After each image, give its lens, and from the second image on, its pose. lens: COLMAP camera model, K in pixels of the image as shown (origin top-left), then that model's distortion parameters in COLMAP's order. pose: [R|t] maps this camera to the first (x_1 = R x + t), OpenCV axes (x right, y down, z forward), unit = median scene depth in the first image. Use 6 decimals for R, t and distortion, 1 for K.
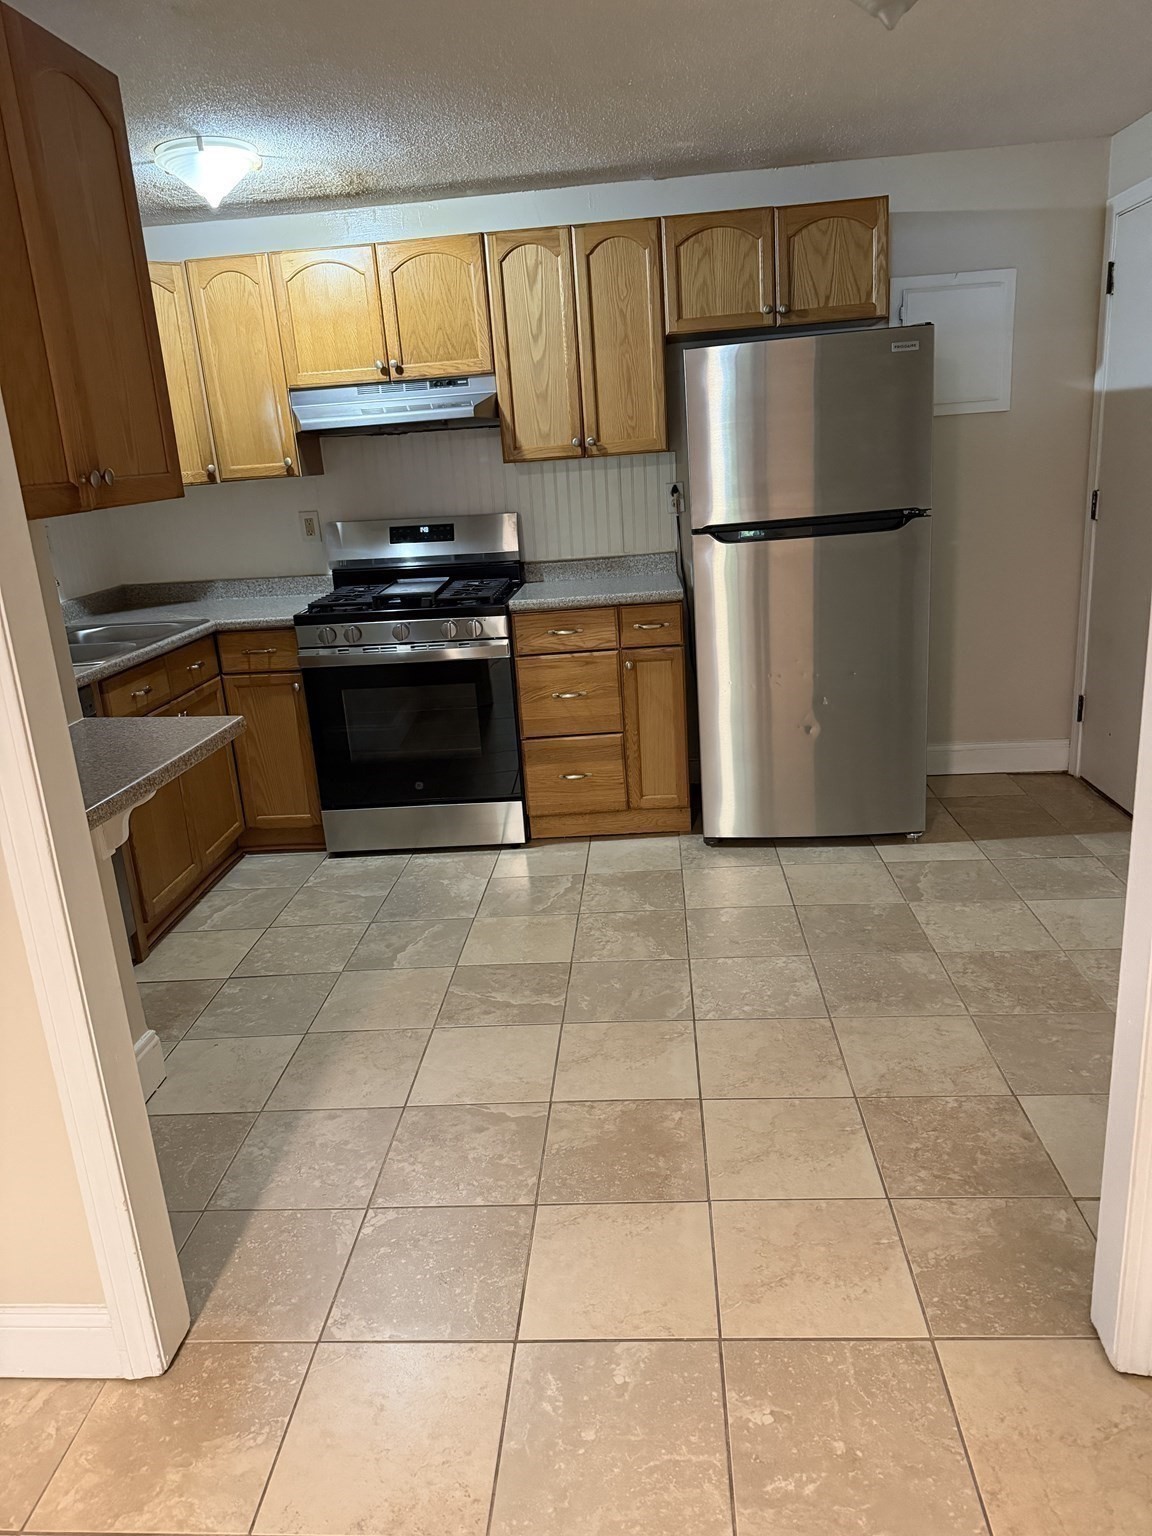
lens RADIAL K [[1093.6, 0, 571.7], [0, 1093.6, 778.2], [0, 0, 1]] dist [0.138231, -0.276184]
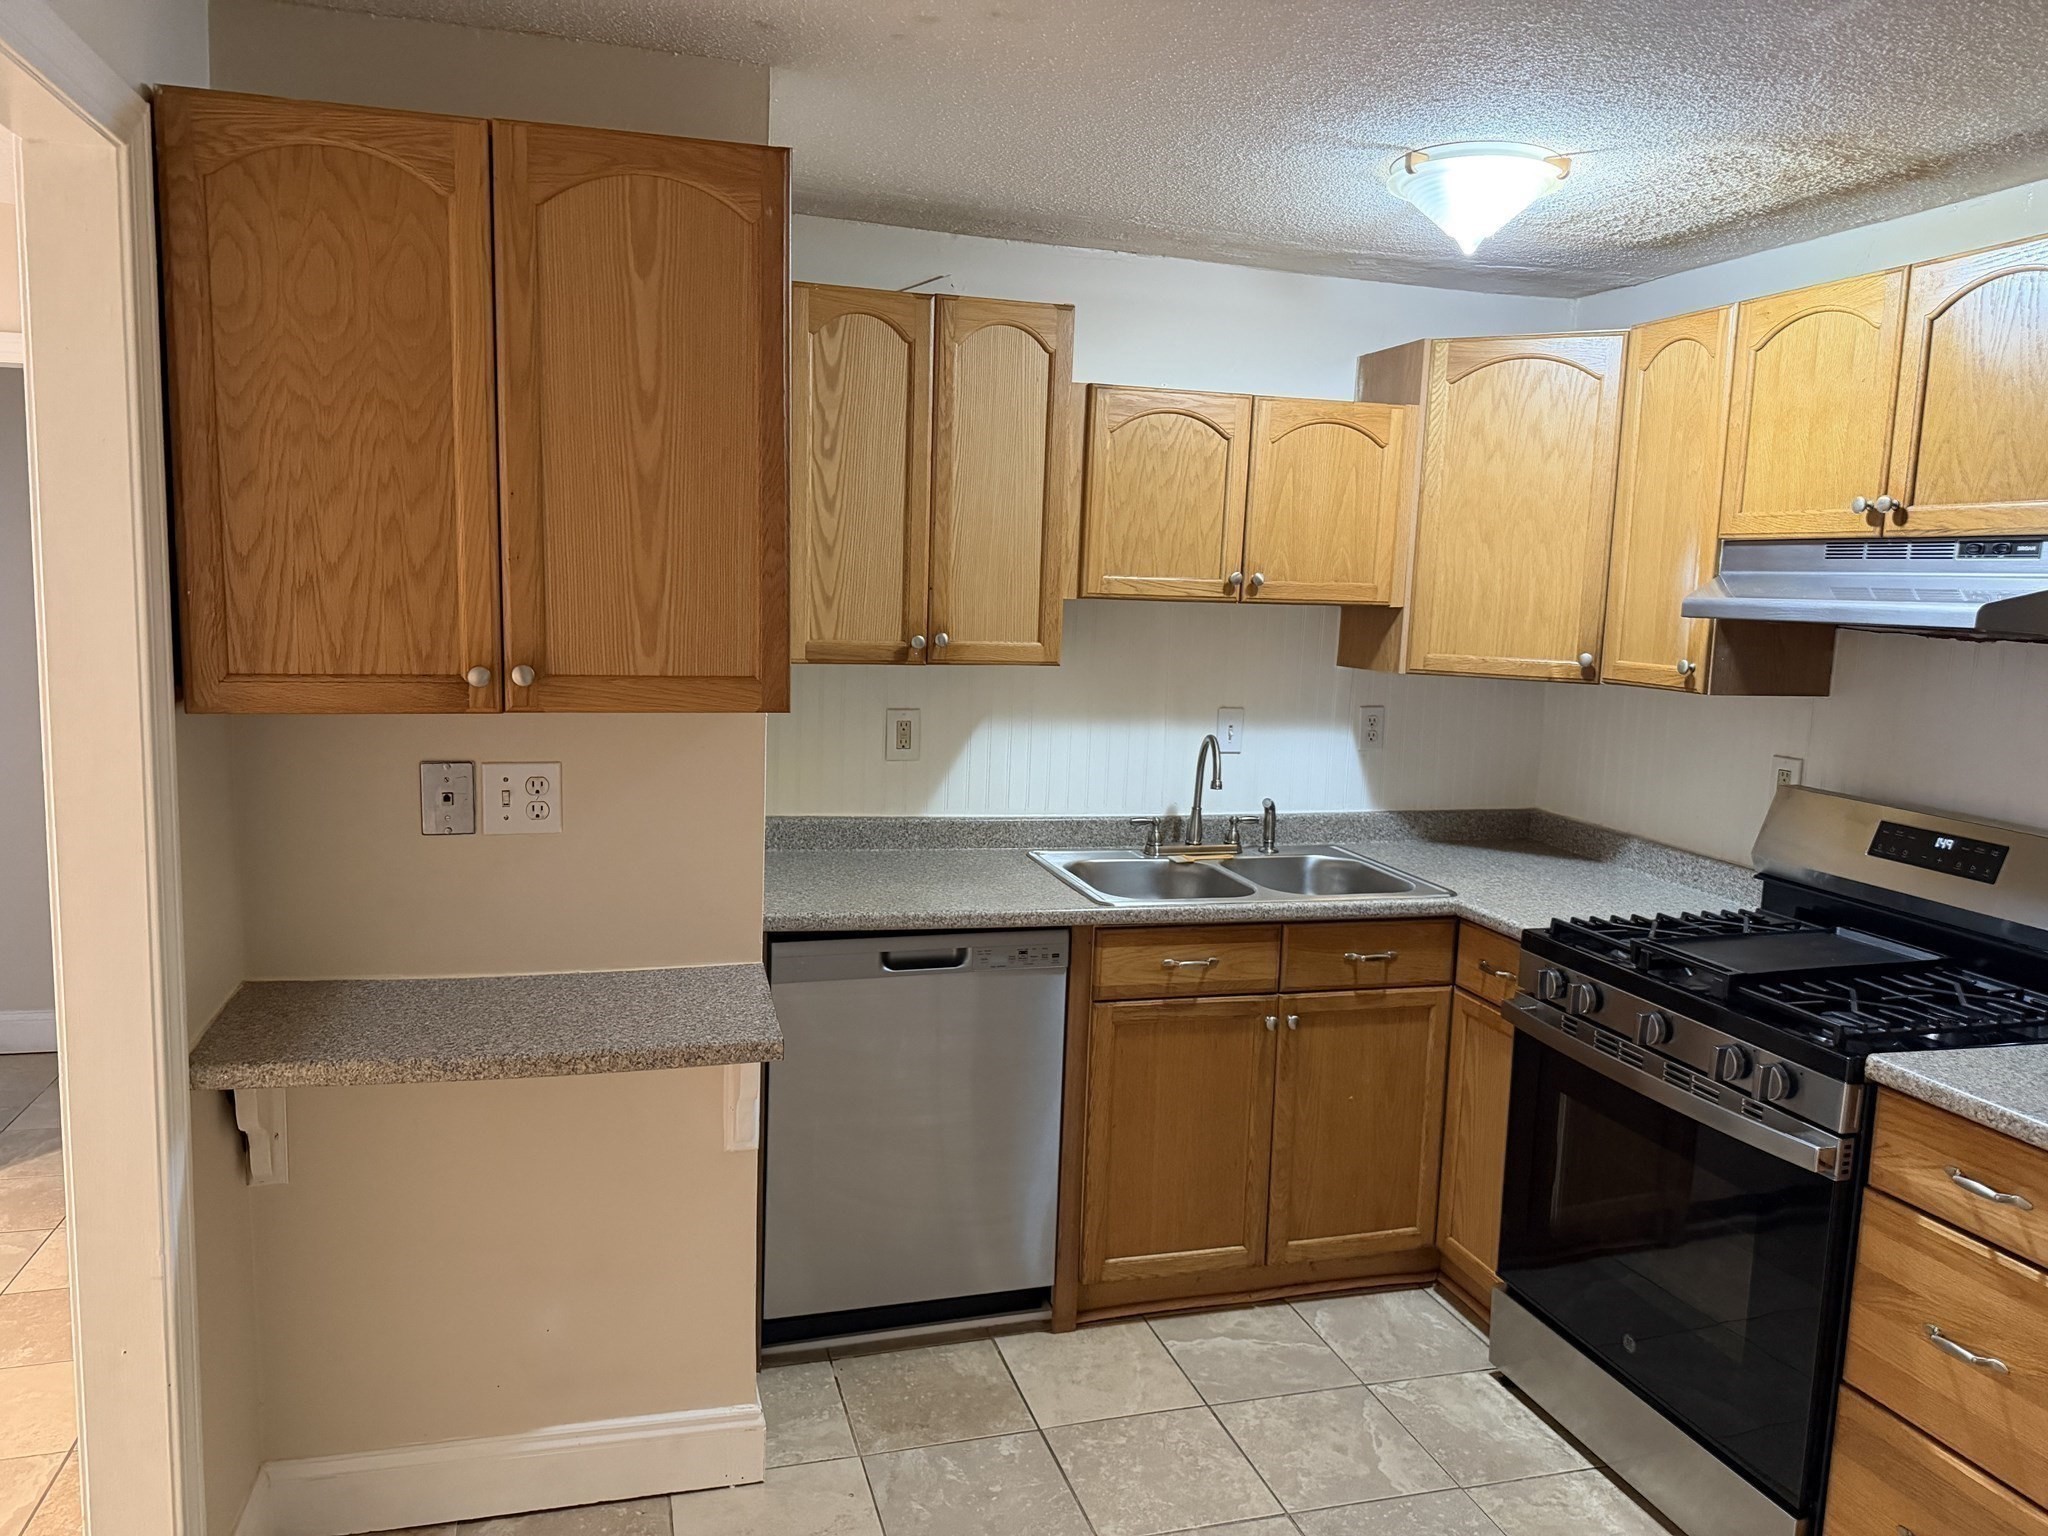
lens RADIAL K [[1482.2, 0, 1018.9], [0, 1482.2, 746.0], [0, 0, 1]] dist [0.038926, -0.002030]
pose [[0.335779, 0.193875, -0.921773, 0.324498], [-0.324280, 0.942562, 0.080120, -0.205614], [0.884361, 0.272009, 0.379362, 0.453985]]
